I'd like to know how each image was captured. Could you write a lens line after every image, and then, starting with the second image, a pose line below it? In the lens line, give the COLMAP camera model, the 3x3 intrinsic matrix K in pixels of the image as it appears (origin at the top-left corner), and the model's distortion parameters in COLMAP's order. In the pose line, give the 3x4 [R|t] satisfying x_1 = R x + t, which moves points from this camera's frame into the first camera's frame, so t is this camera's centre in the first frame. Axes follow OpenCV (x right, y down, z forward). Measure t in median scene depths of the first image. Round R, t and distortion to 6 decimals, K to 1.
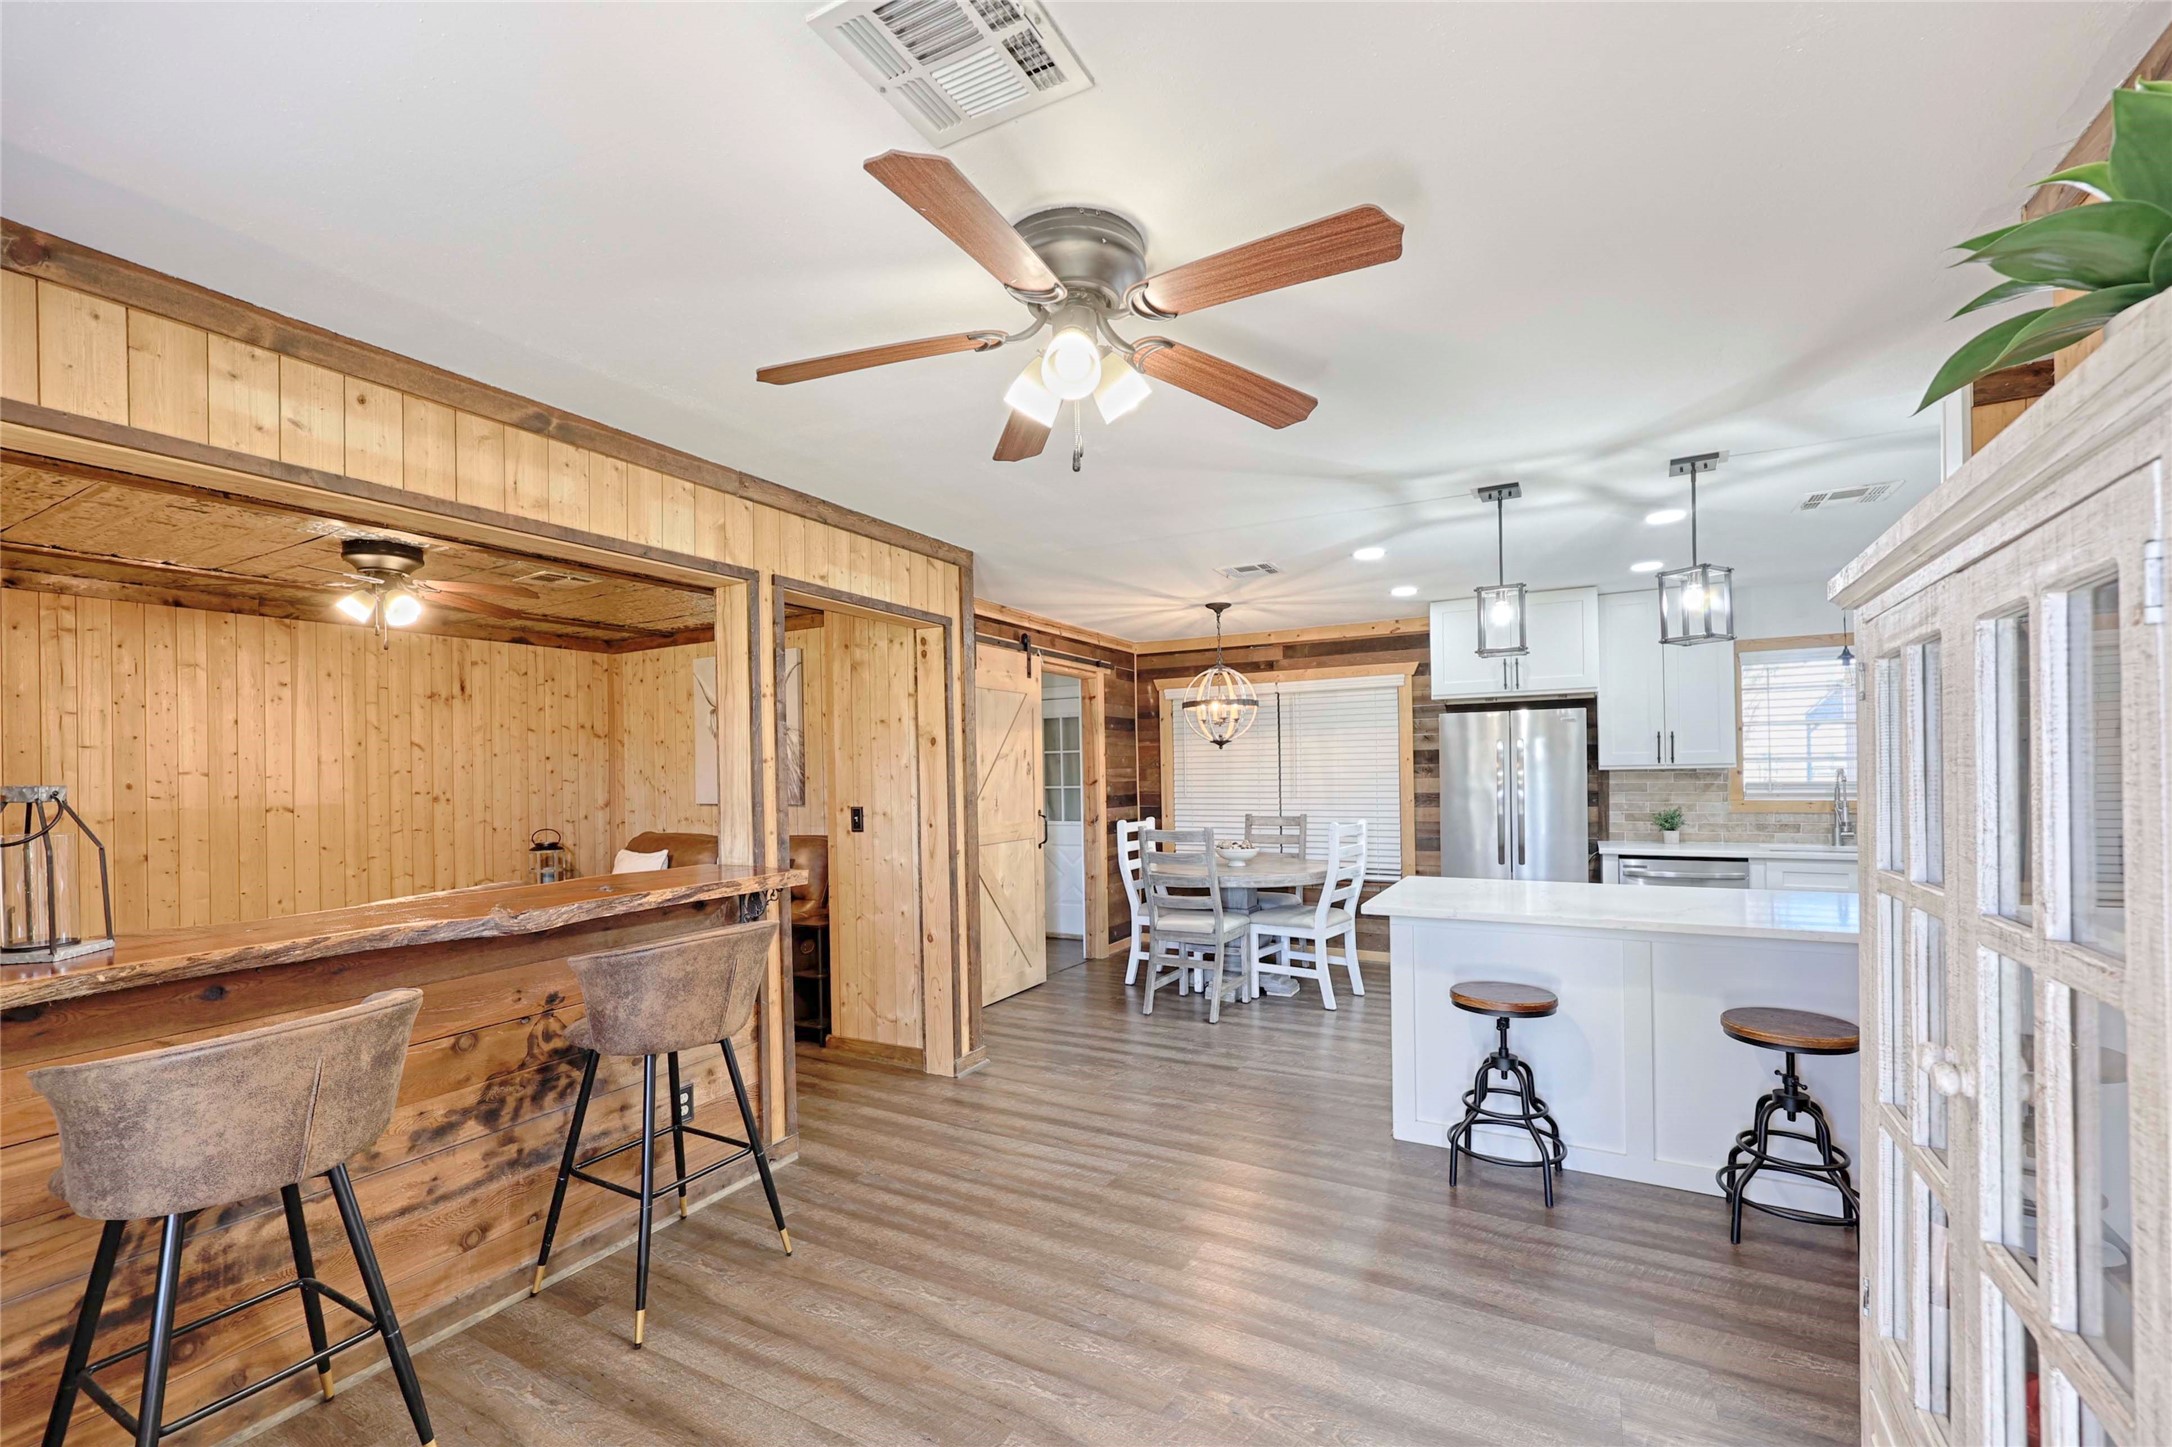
lens RADIAL K [[875.6, 0, 1087.6], [0, 875.6, 779.0], [0, 0, 1]] dist [-0.001237, 0.000966]
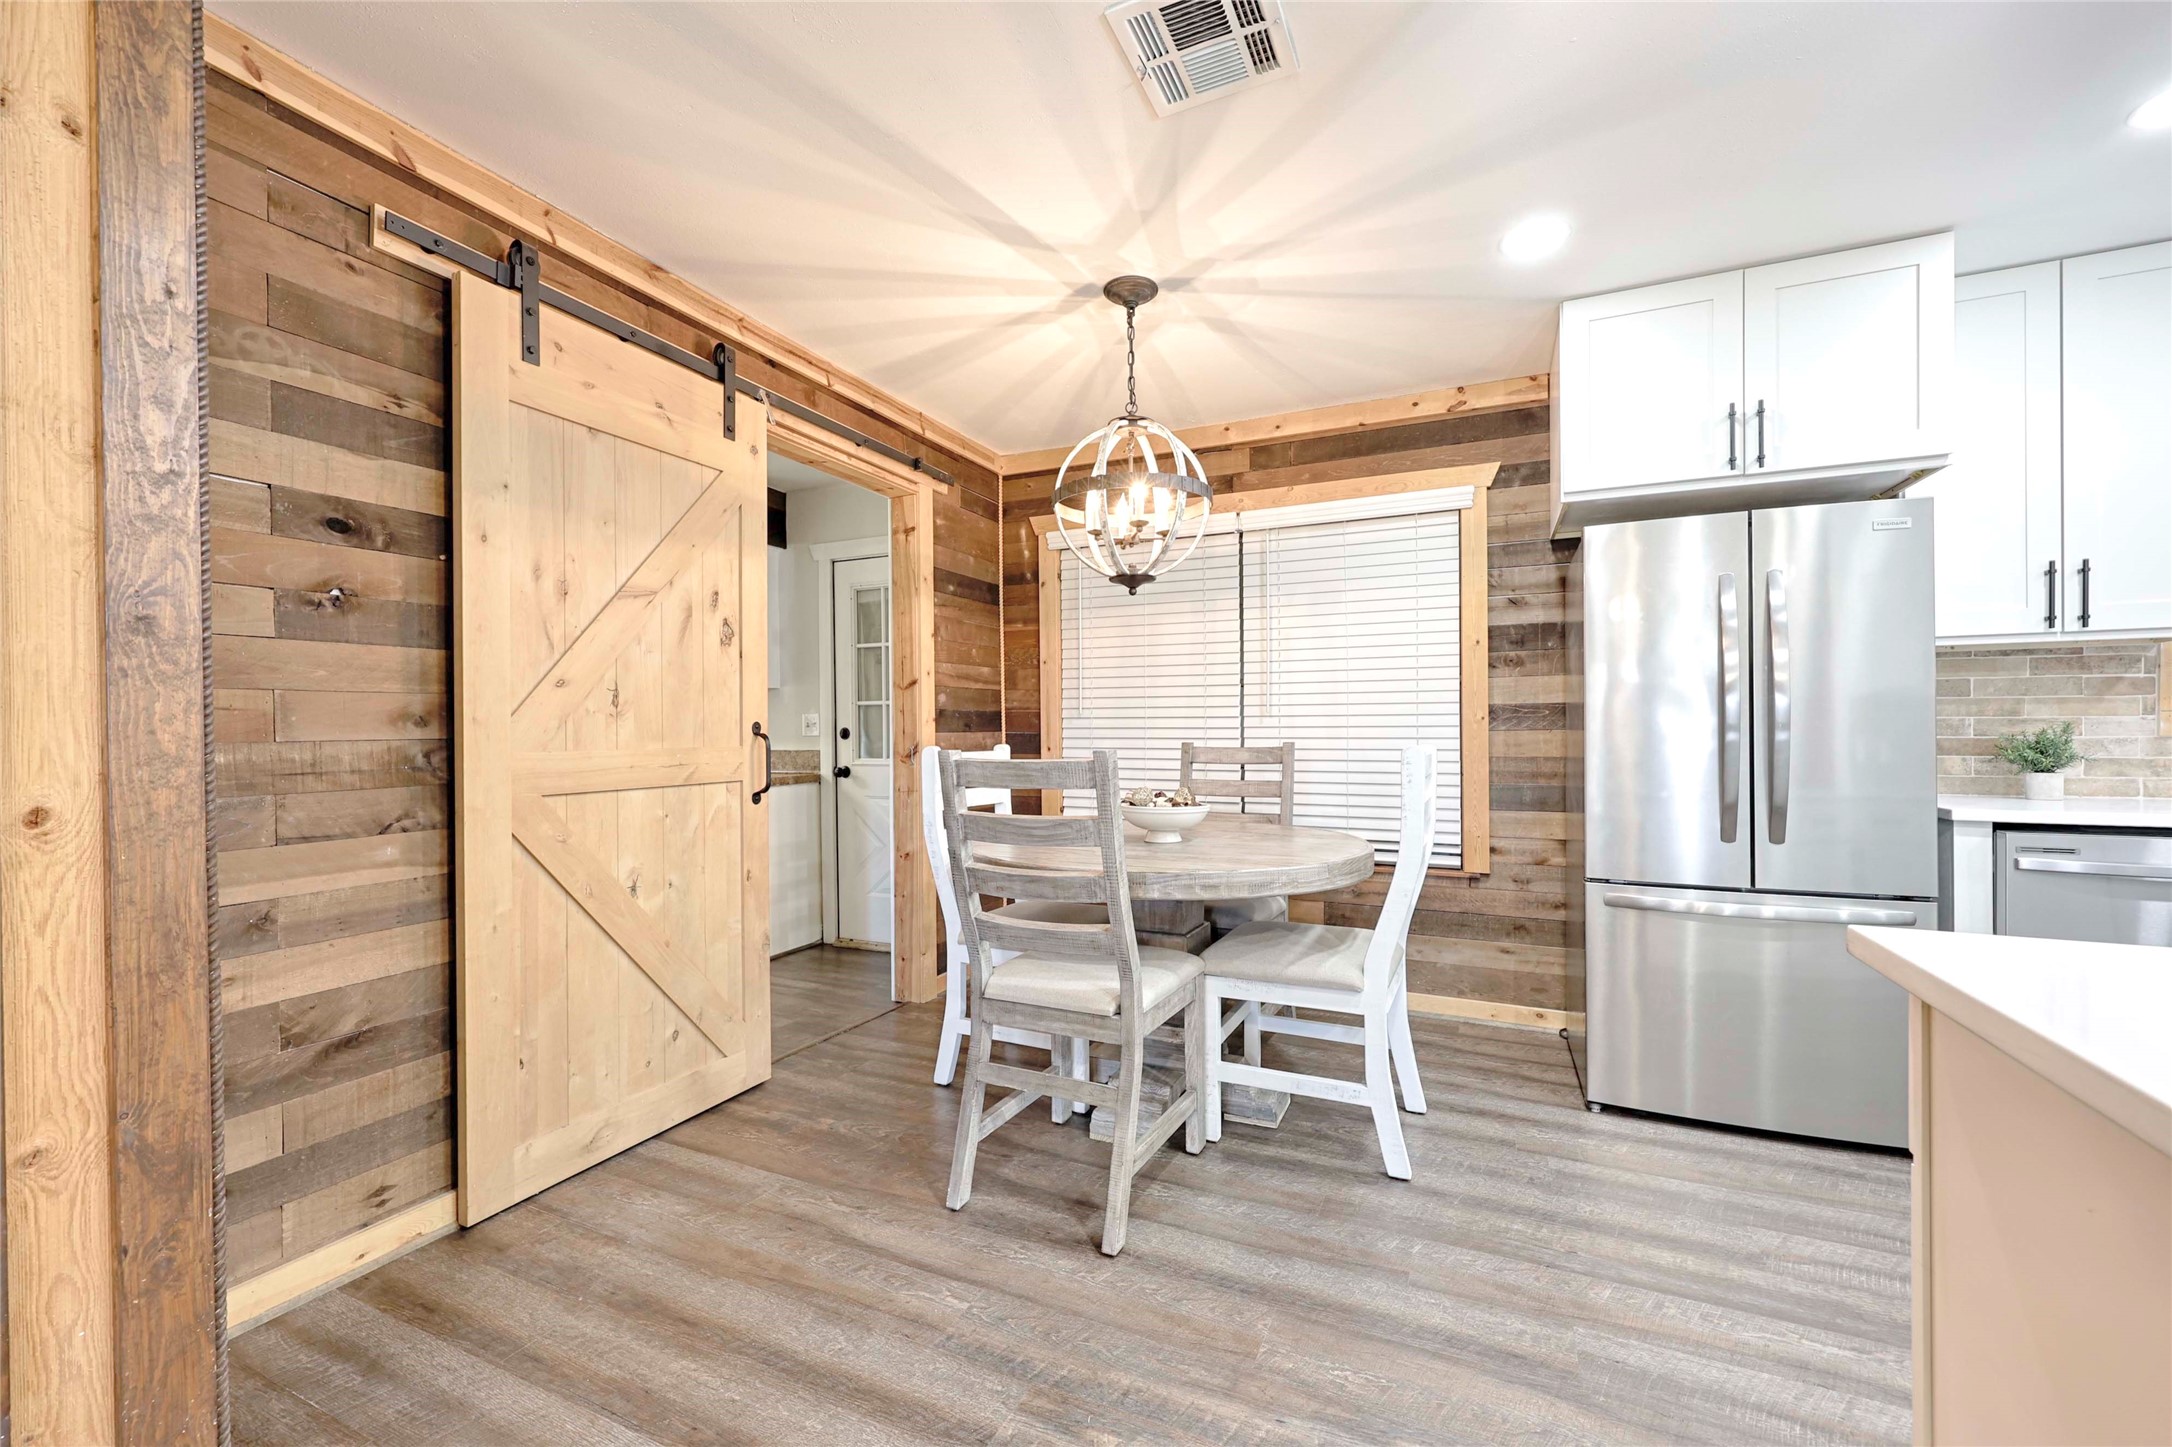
lens RADIAL K [[875.6, 0, 1092.4], [0, 875.6, 733.3], [0, 0, 1]] dist [-0.001237, 0.000966]
pose [[0.996923, 0.010383, 0.077694, 0.085011], [-0.010372, 0.999946, -0.000553, 0.036977], [-0.077696, -0.000254, 0.996977, 0.477170]]
